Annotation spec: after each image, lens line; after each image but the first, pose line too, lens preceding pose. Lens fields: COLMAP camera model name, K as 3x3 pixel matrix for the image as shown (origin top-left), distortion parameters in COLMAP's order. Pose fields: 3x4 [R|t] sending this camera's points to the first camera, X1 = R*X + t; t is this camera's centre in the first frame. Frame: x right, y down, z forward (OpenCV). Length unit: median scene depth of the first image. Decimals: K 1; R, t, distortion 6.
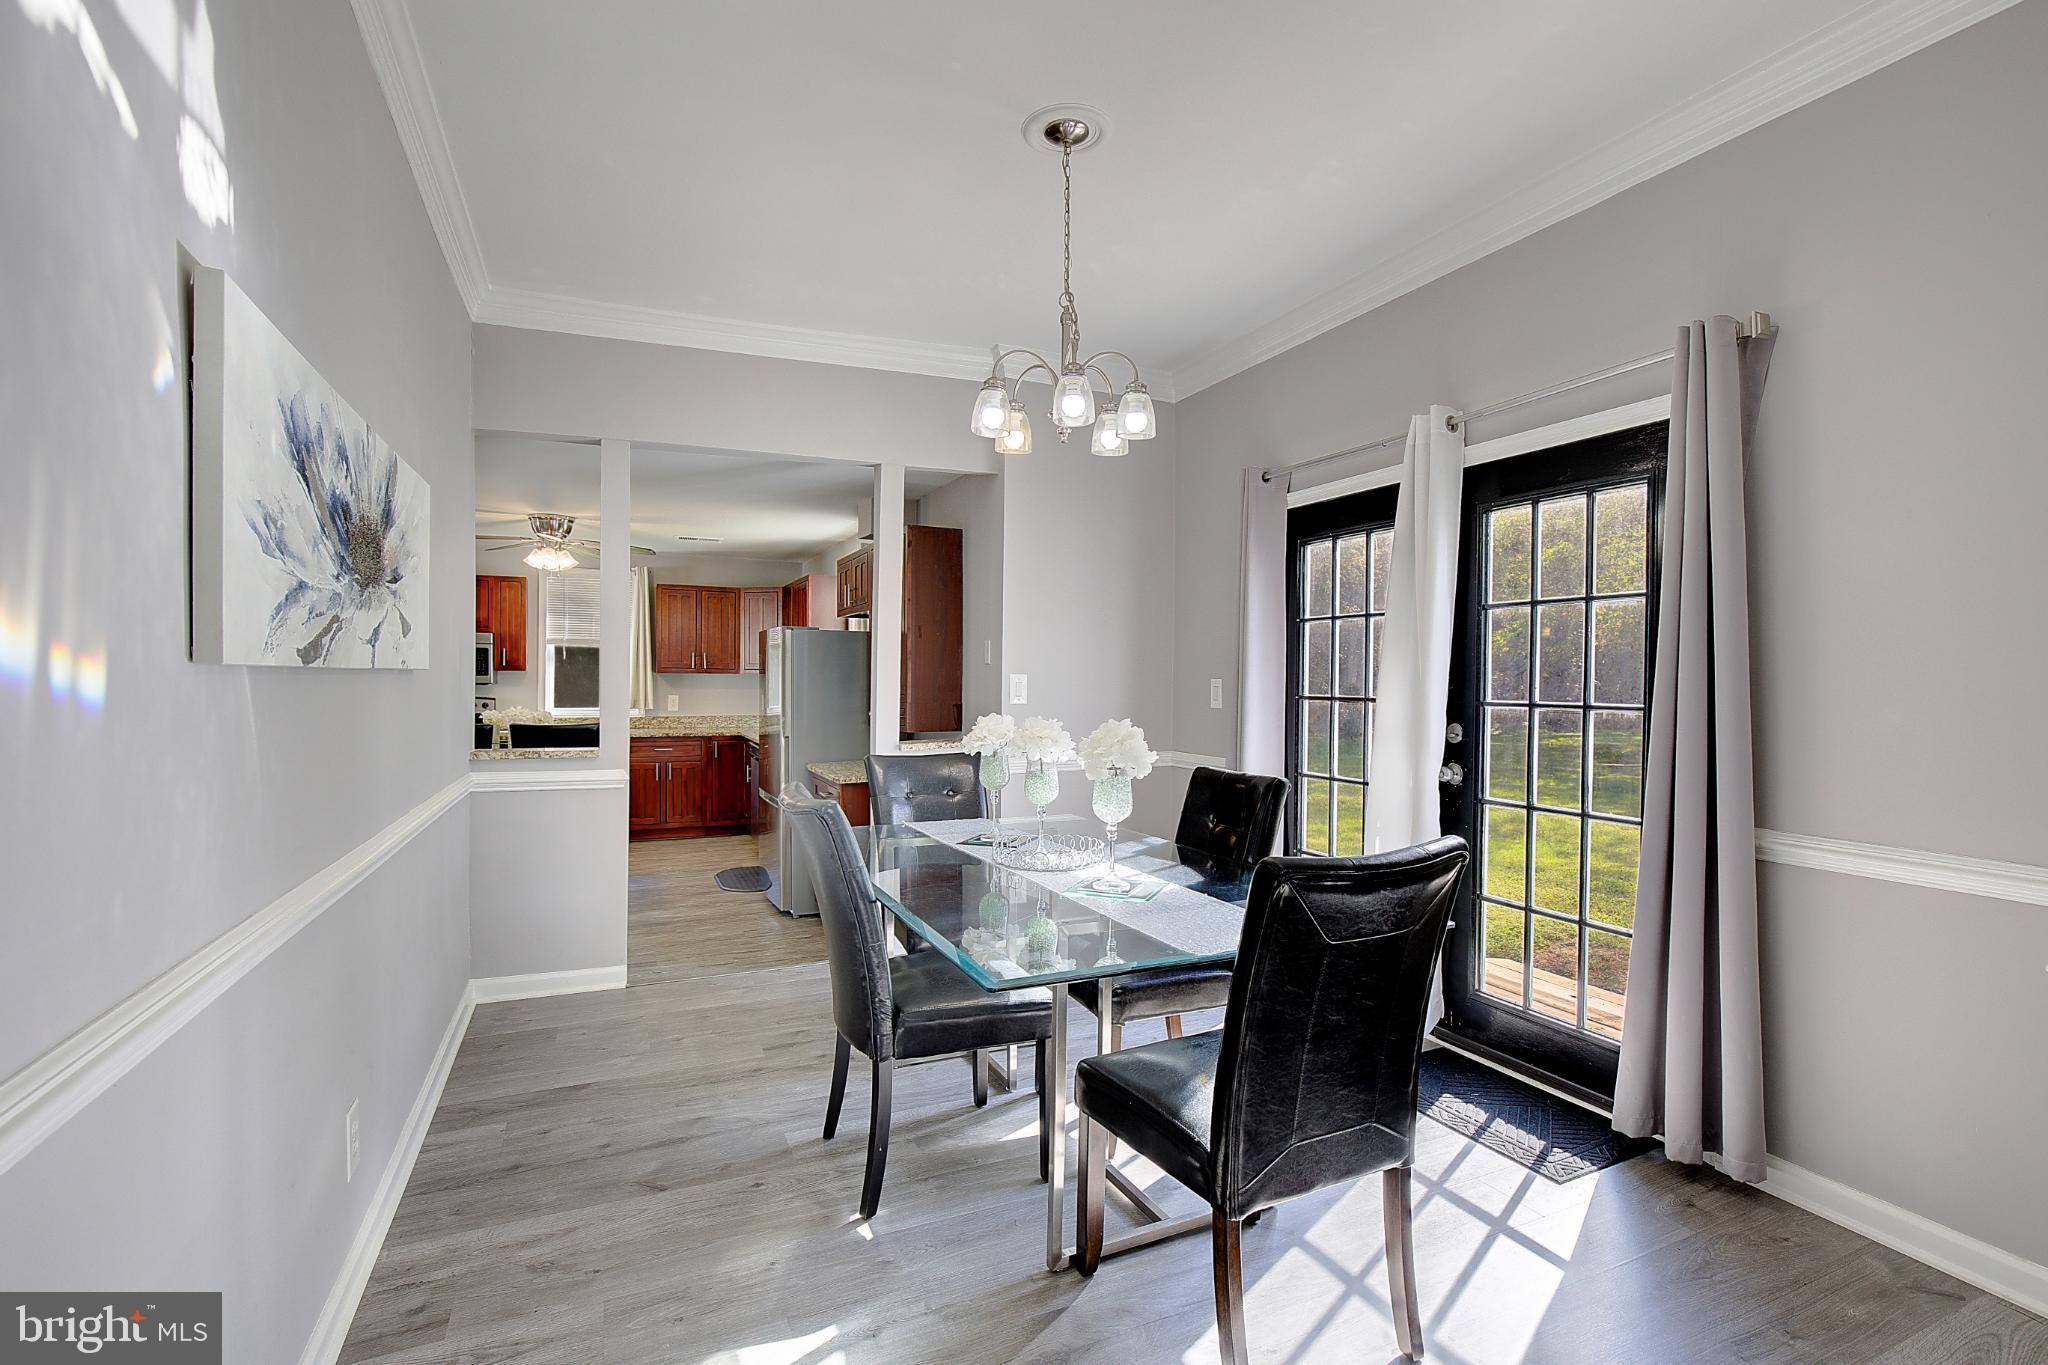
lens RADIAL K [[955.4, 0, 1015.9], [0, 955.4, 686.7], [0, 0, 1]] dist [-0.027743, 0.006062]
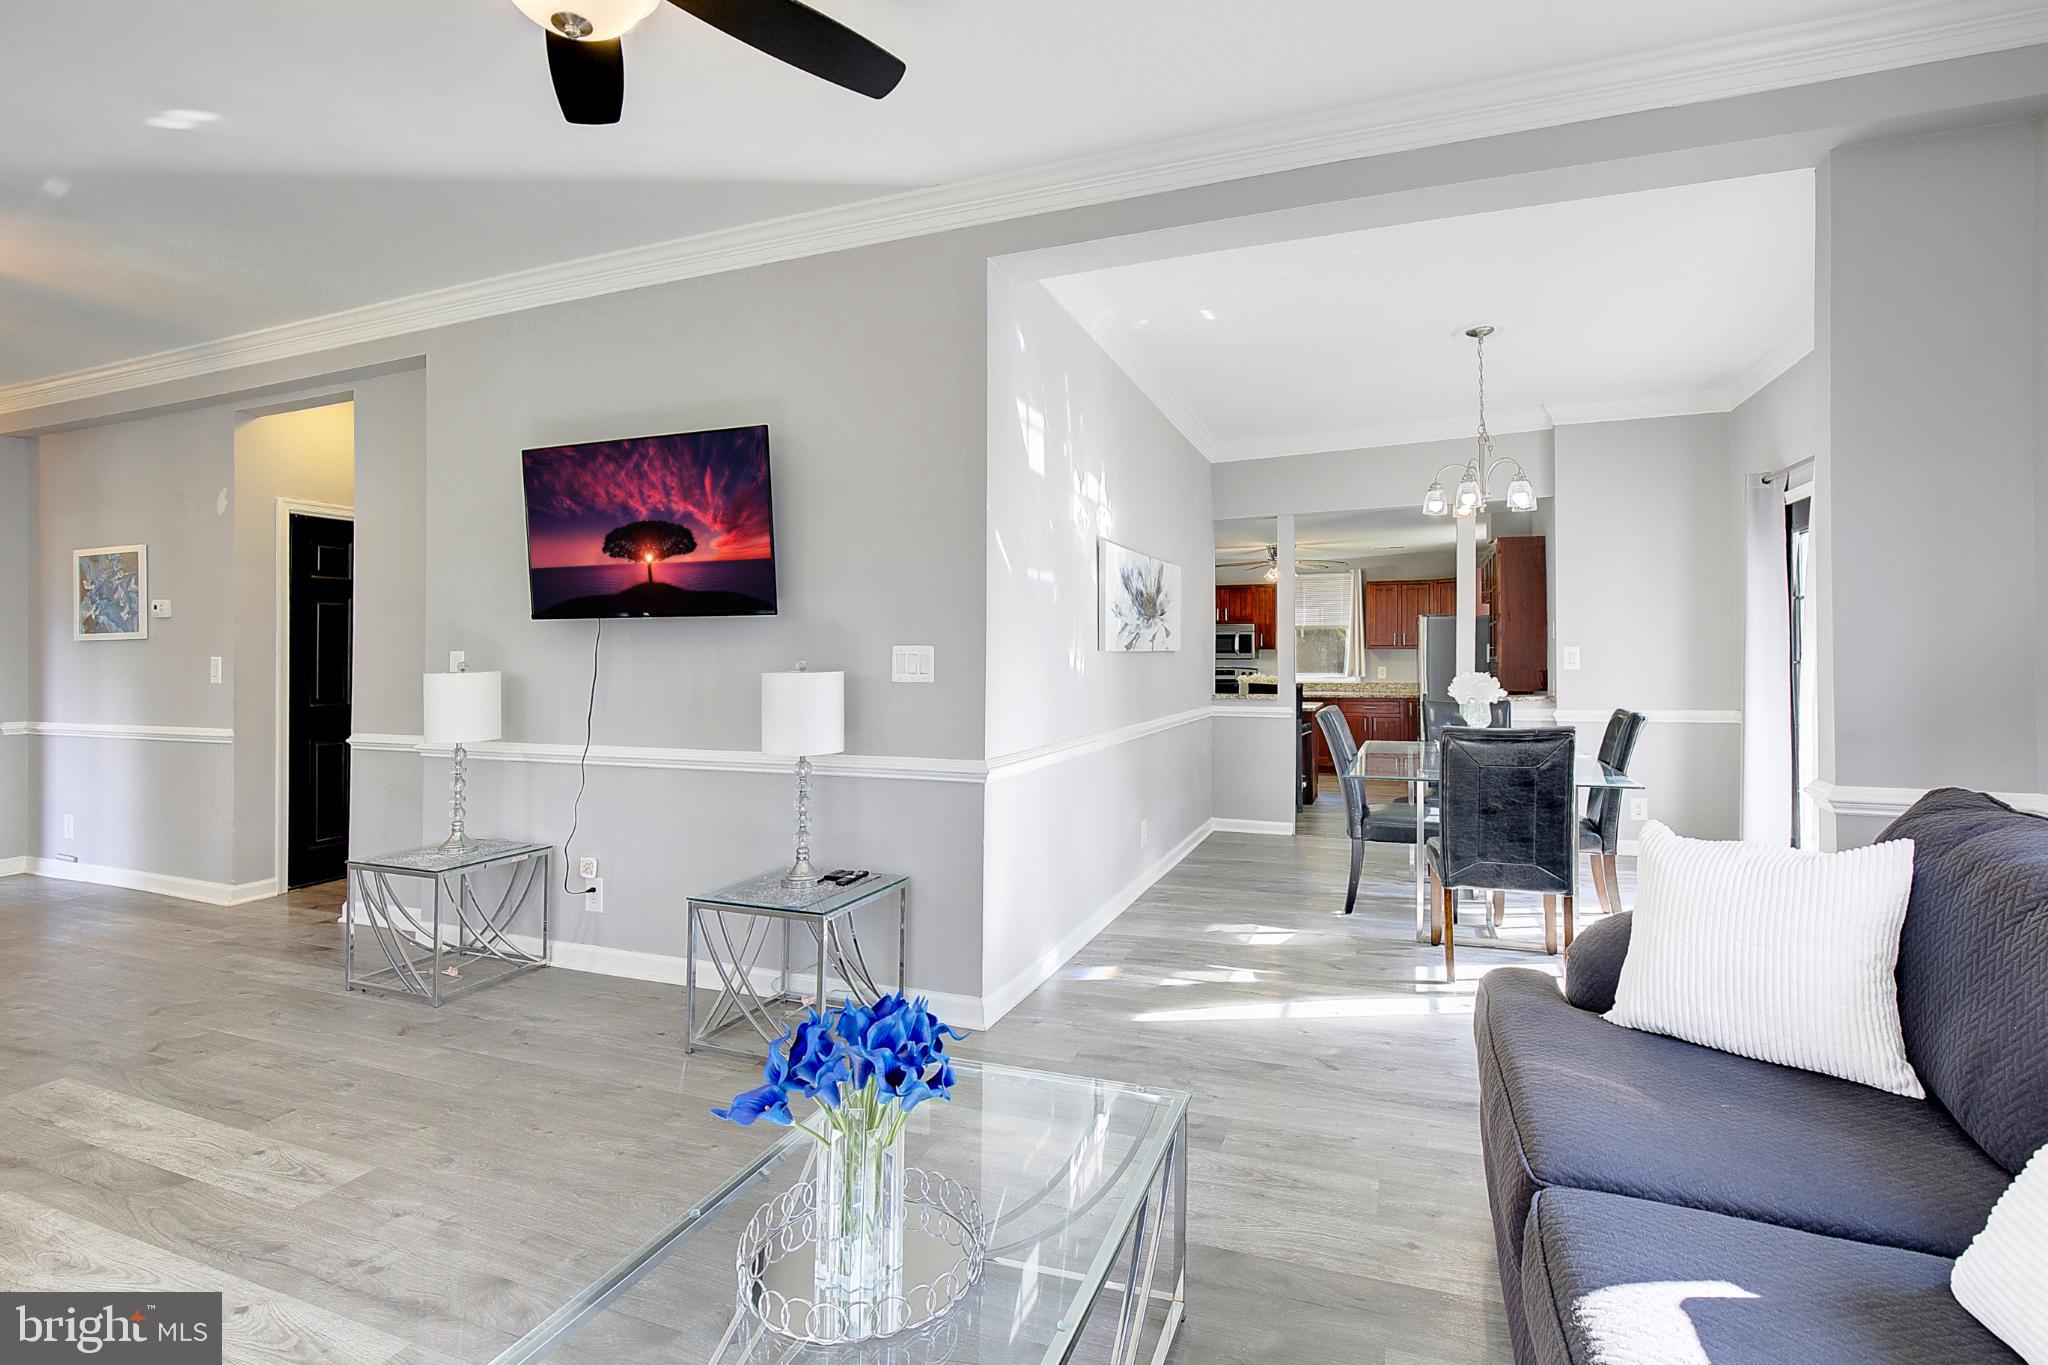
lens RADIAL K [[955.4, 0, 1042.2], [0, 955.4, 679.4], [0, 0, 1]] dist [-0.027743, 0.006062]
pose [[0.715368, 0.009076, -0.698689, 0.606101], [0.003690, 0.999853, 0.016767, 0.008209], [0.698738, -0.014573, 0.715229, -0.703985]]
